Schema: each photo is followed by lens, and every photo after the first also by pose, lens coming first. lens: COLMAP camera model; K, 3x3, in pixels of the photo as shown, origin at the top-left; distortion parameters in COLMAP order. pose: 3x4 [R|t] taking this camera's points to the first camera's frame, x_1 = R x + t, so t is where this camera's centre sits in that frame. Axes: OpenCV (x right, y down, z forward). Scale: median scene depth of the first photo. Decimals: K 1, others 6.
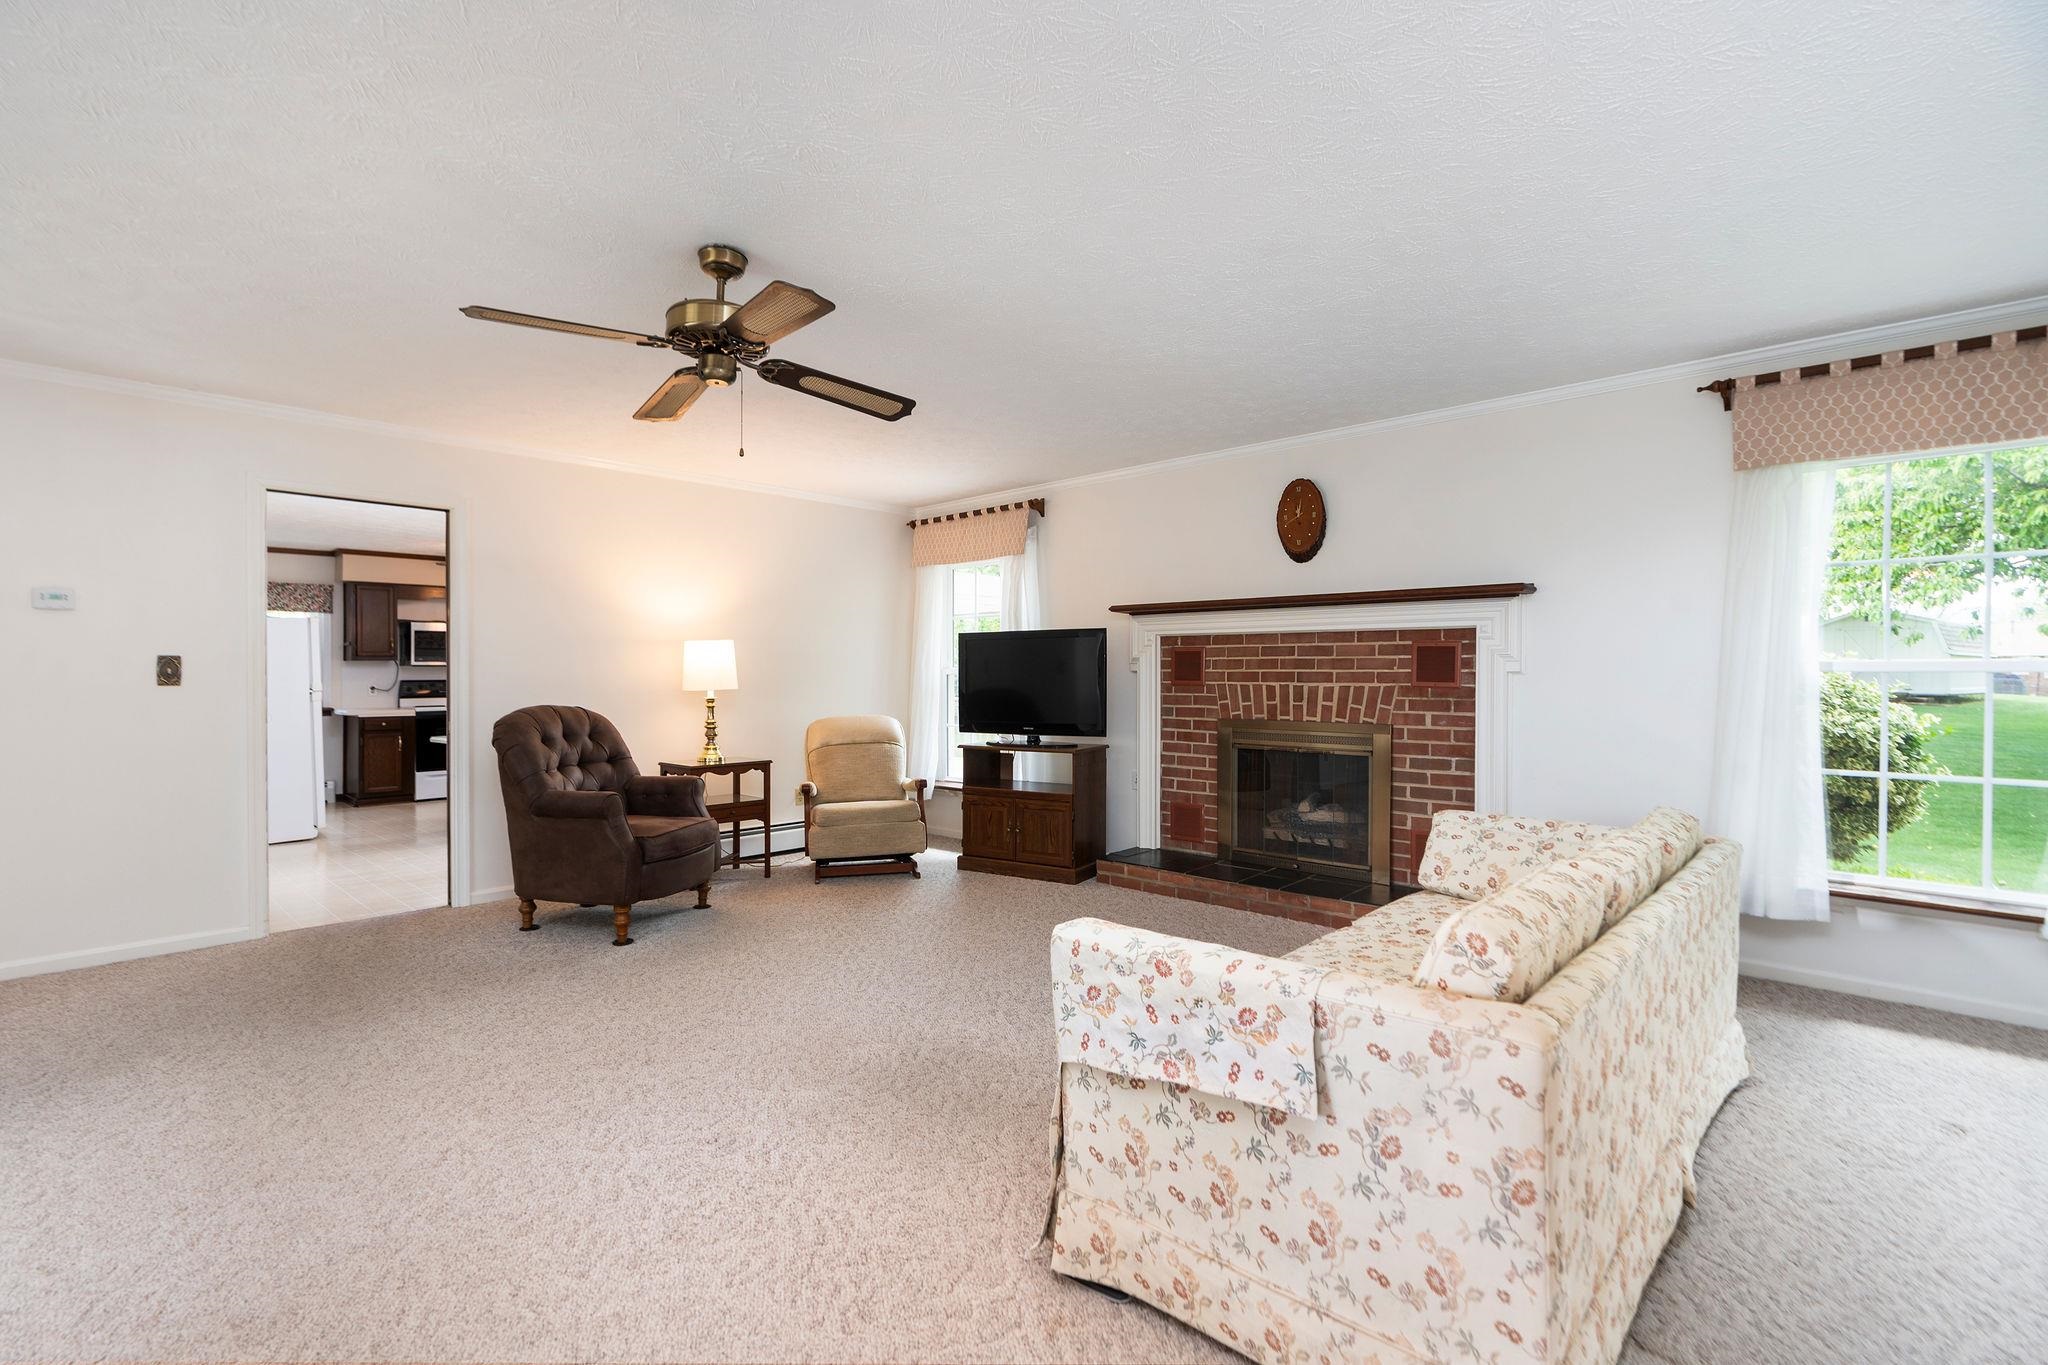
lens RADIAL K [[932.8, 0, 1021.0], [0, 932.8, 682.5], [0, 0, 1]] dist [-0.004303, 0.000154]
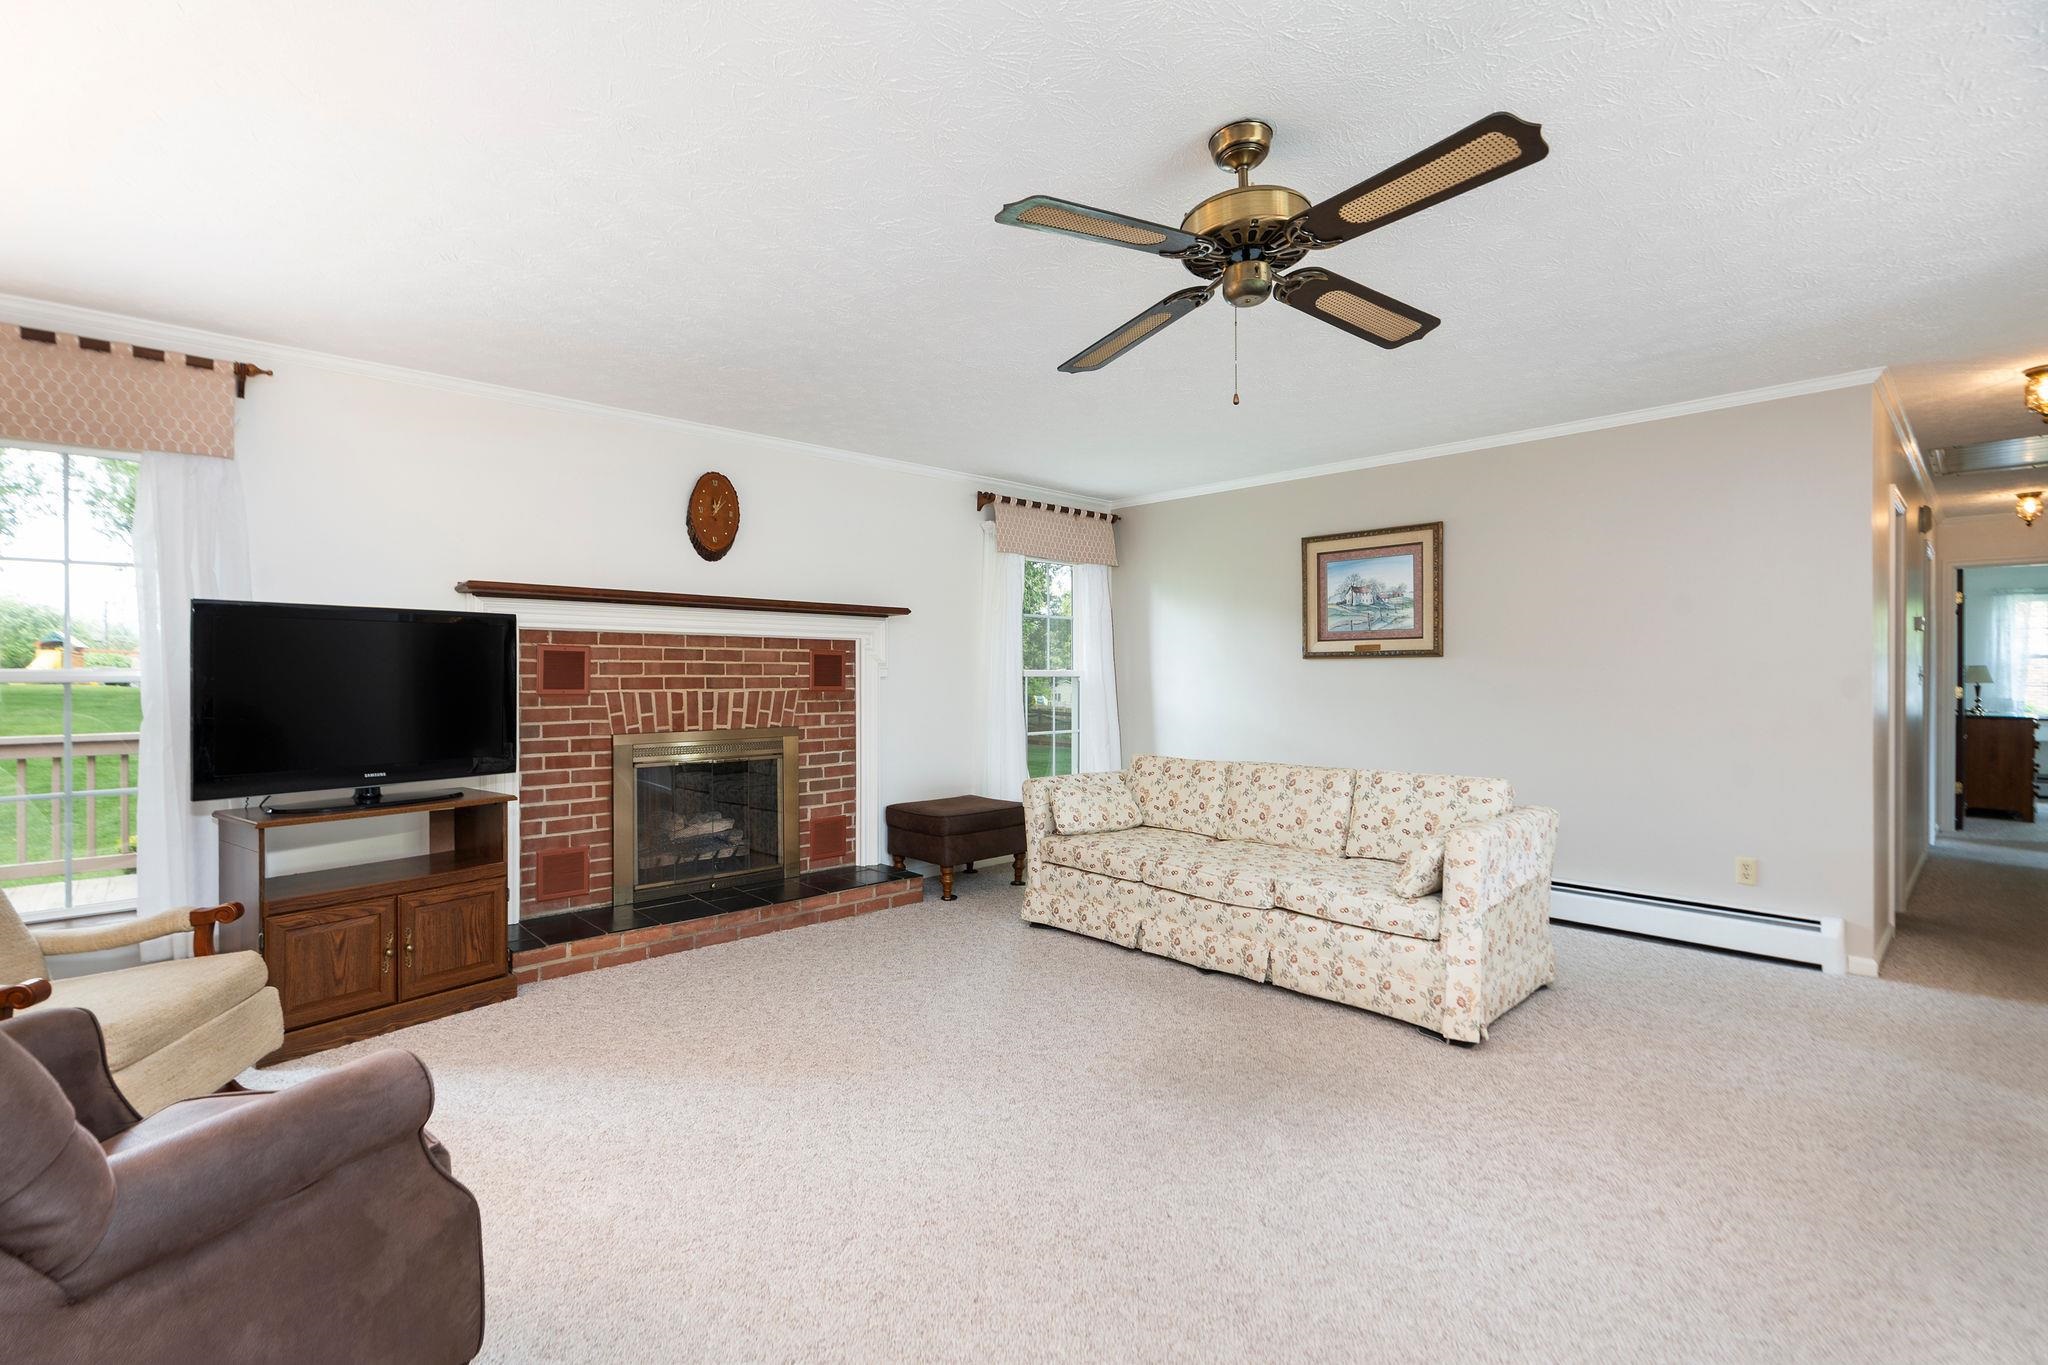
lens RADIAL K [[932.8, 0, 1020.8], [0, 932.8, 679.1], [0, 0, 1]] dist [-0.004303, 0.000154]
pose [[0.063228, -0.007177, 0.997973, -0.634955], [0.007305, 0.999951, 0.006729, -0.014301], [-0.997972, 0.006865, 0.063278, 0.648522]]
